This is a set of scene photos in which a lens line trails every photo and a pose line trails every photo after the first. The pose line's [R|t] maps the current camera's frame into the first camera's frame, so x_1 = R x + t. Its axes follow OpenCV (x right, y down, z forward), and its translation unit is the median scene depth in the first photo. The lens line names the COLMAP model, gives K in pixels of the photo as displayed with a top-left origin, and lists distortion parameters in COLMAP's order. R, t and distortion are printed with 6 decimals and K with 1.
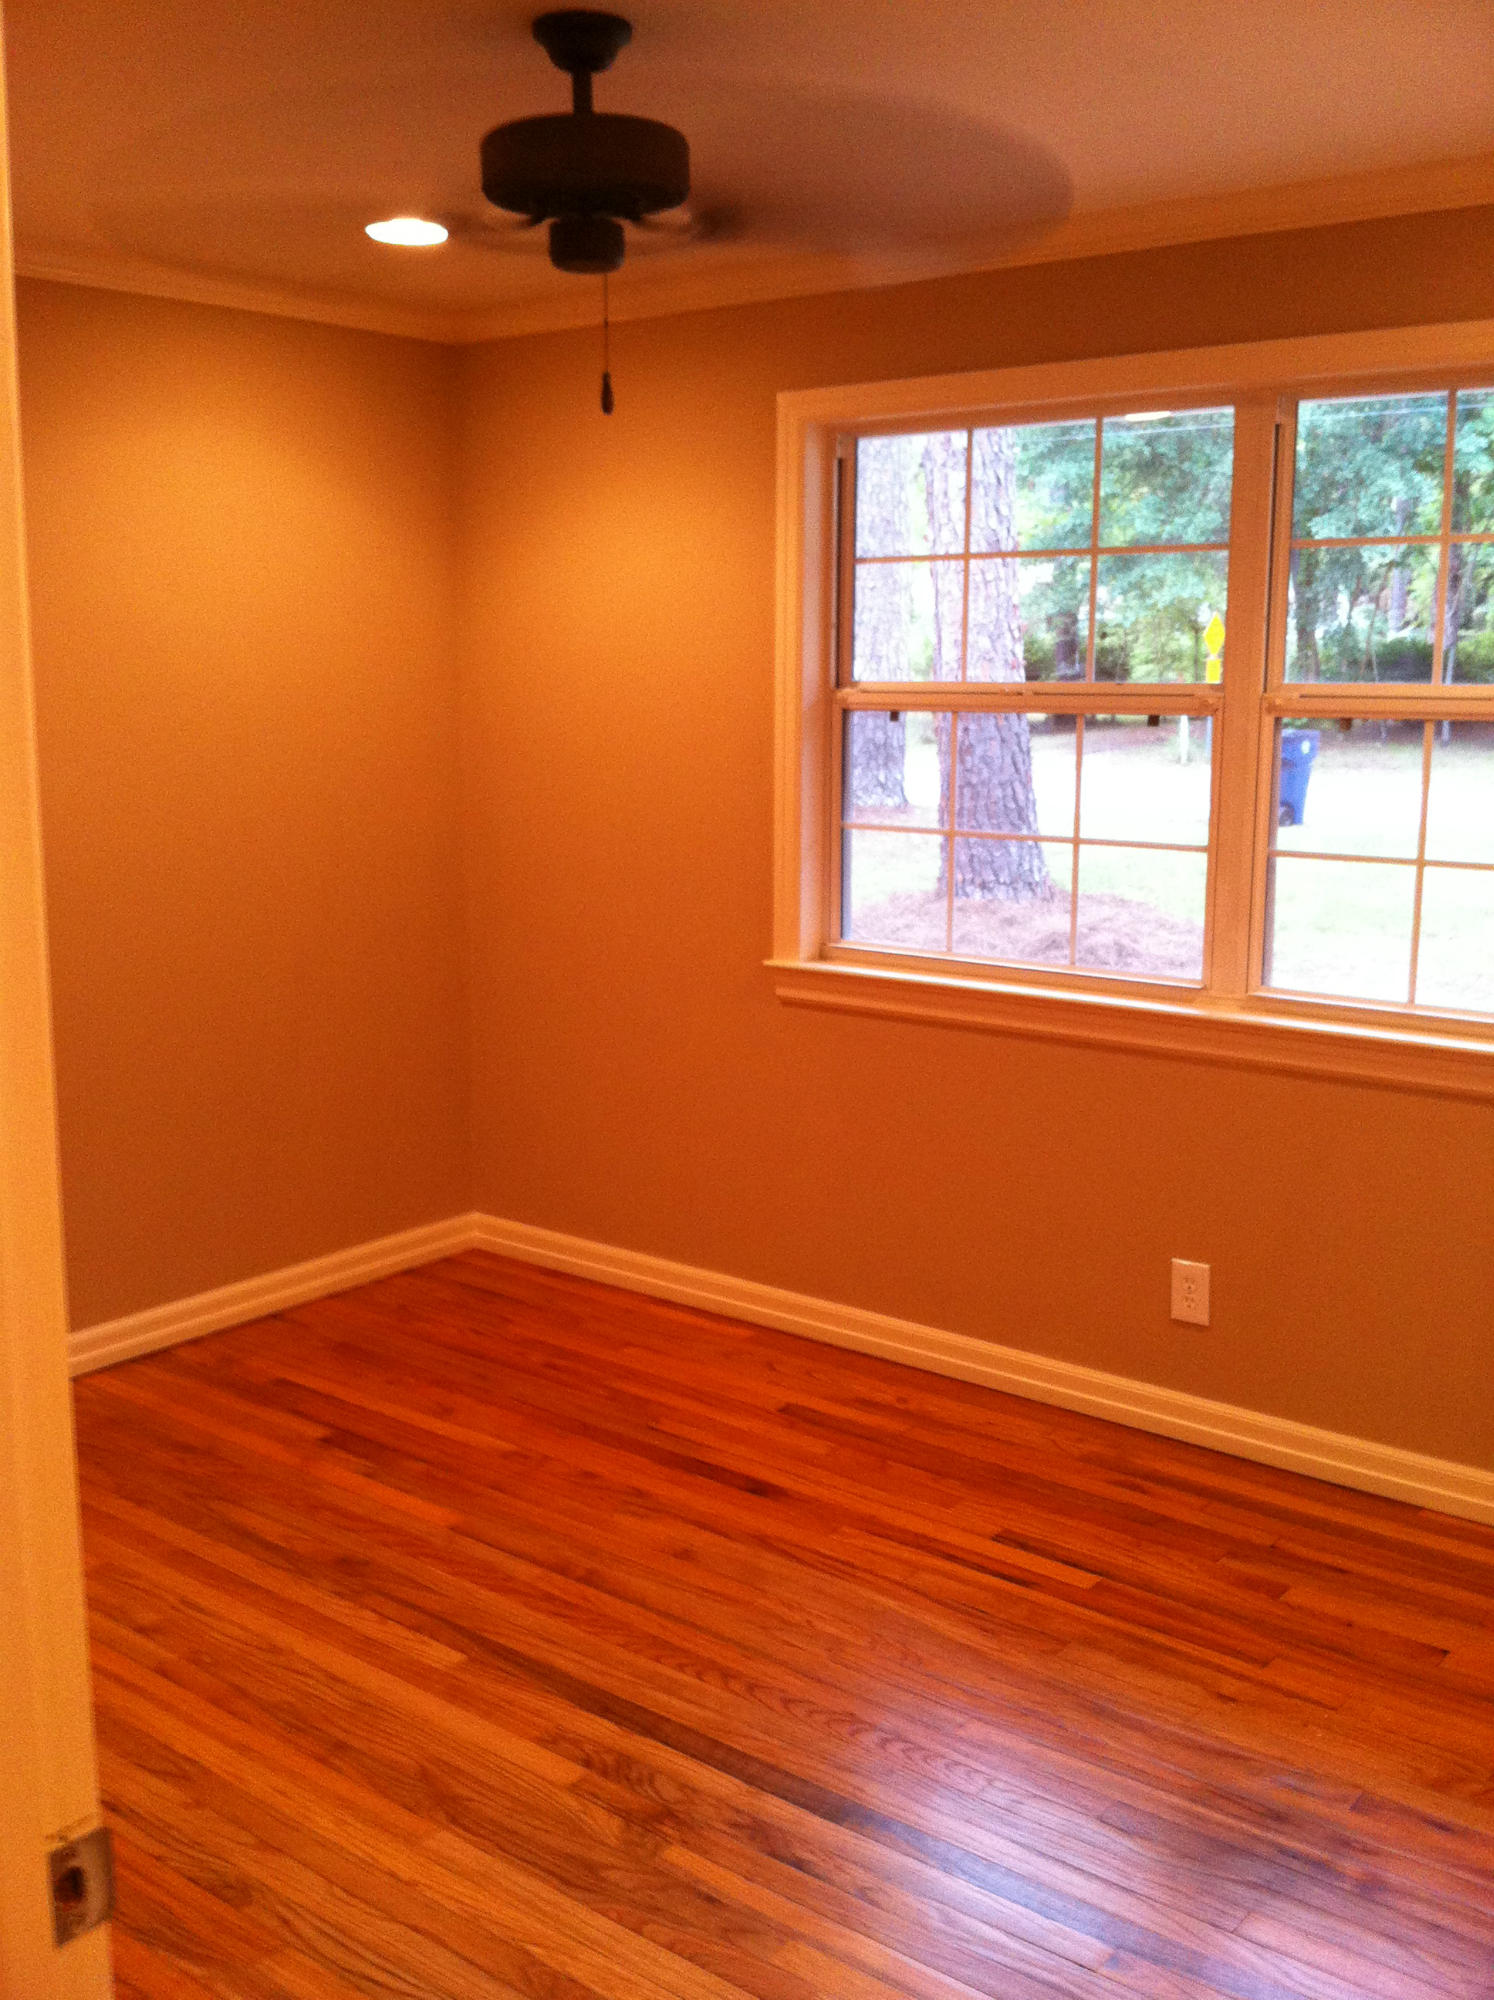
lens RADIAL K [[2227.0, 0, 917.0], [0, 2227.0, 1120.3], [0, 0, 1]] dist [0.008570, 0.026581]
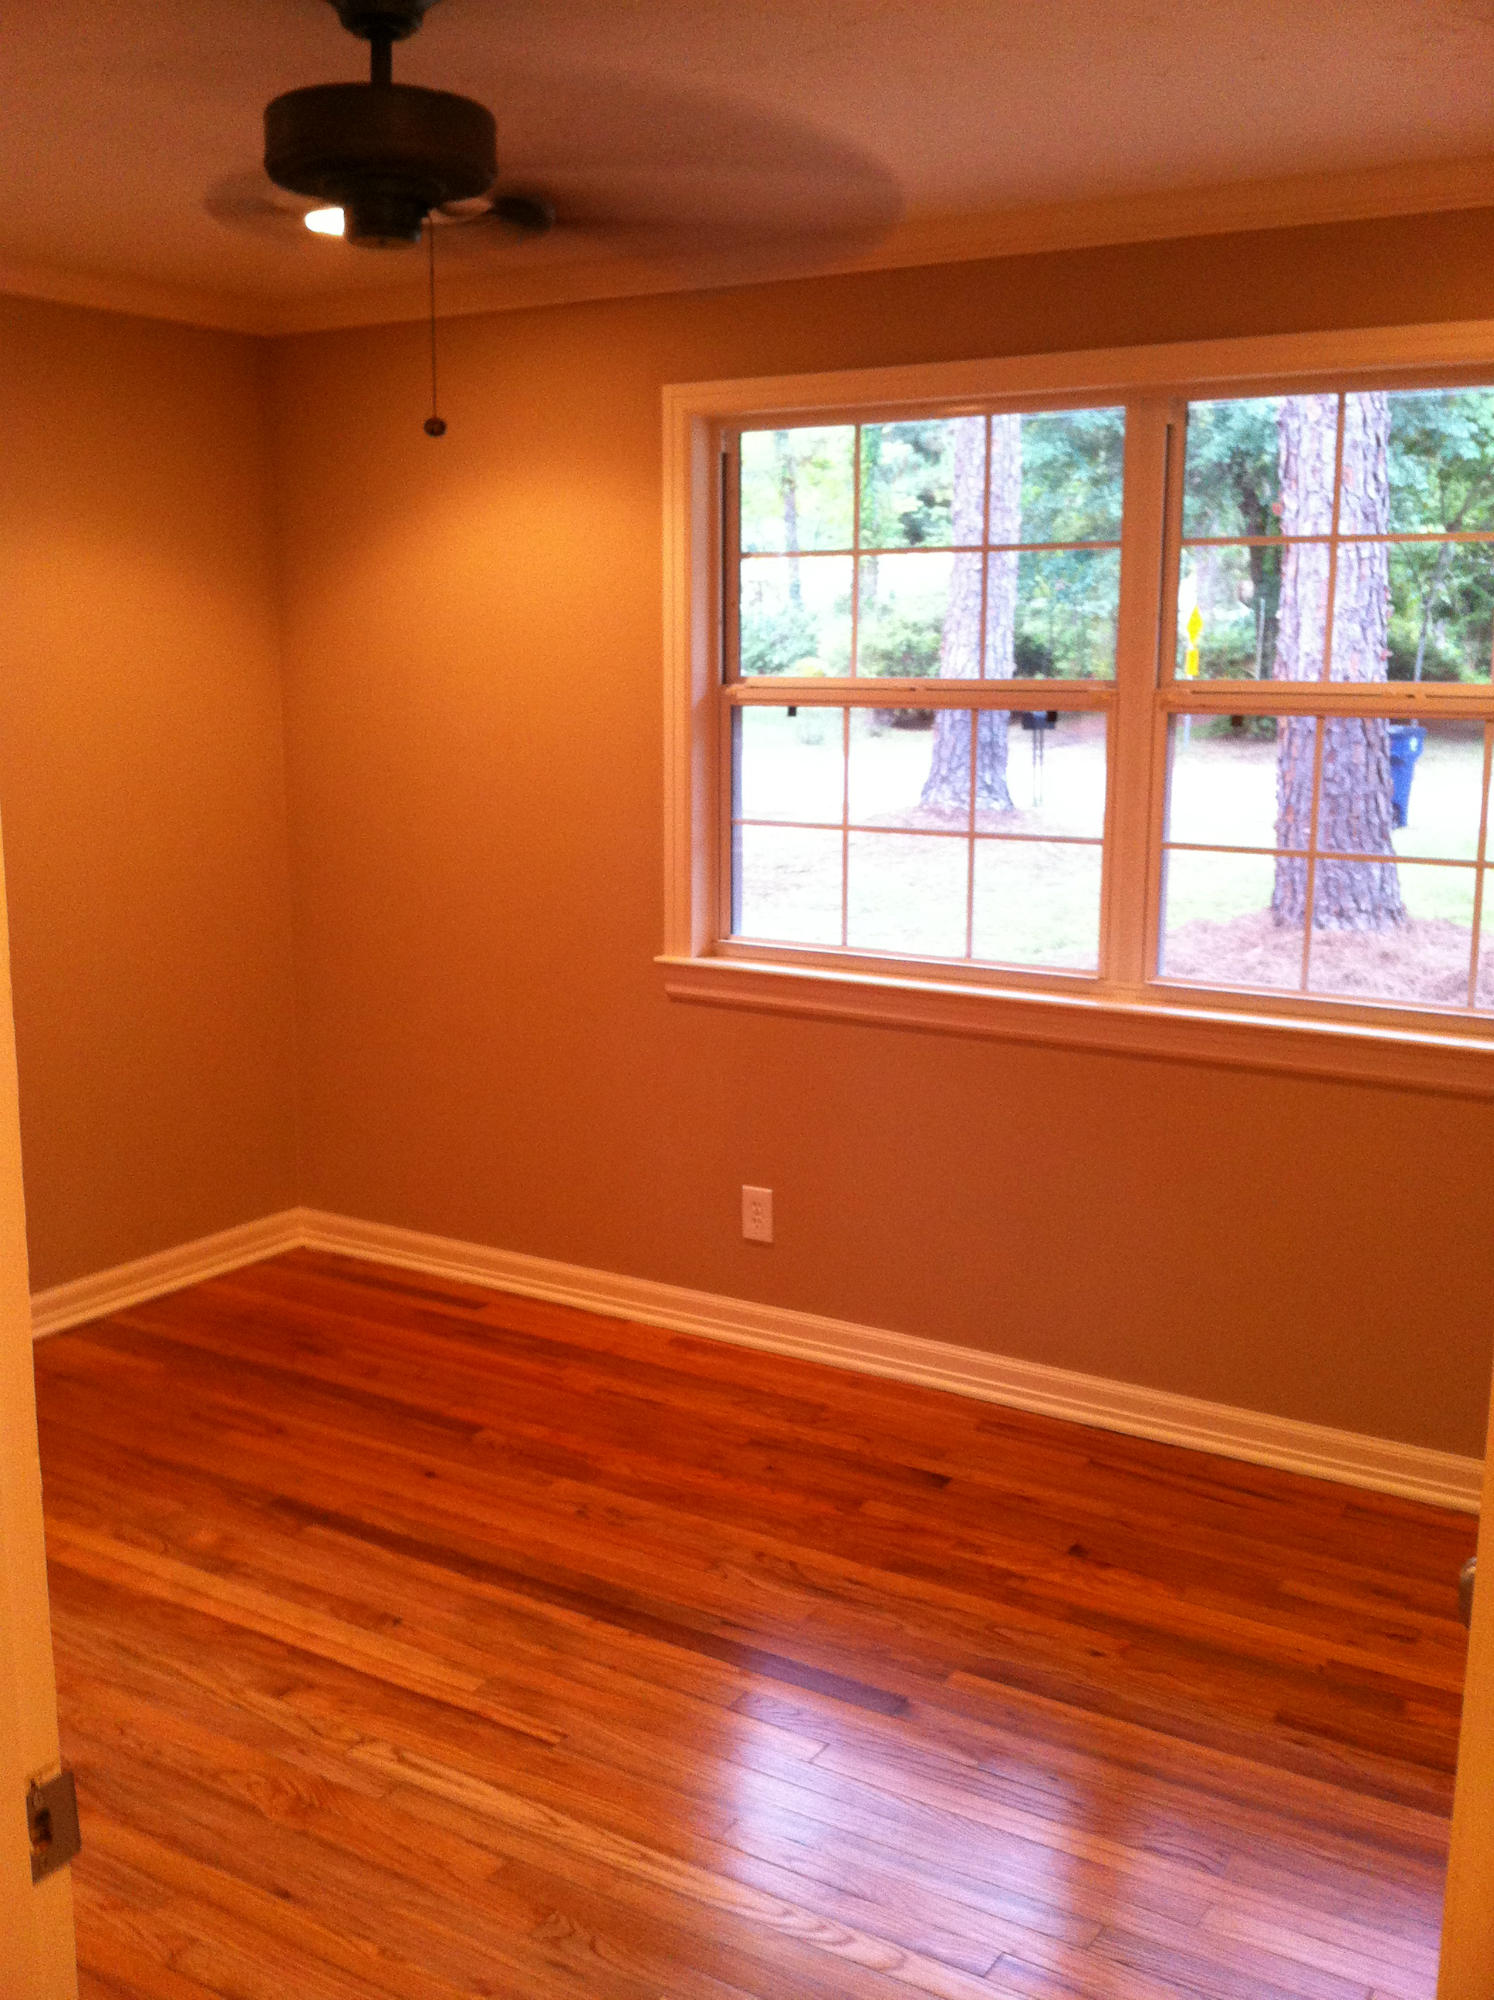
lens RADIAL K [[1953.5, 0, 747.0], [0, 1953.5, 1000.0], [0, 0, 1]] dist [0.129252, -0.444791]
pose [[0.991439, -0.016484, 0.129523, -0.146573], [0.020521, 0.999343, -0.029891, -0.027113], [-0.128946, 0.032293, 0.991126, 0.140203]]
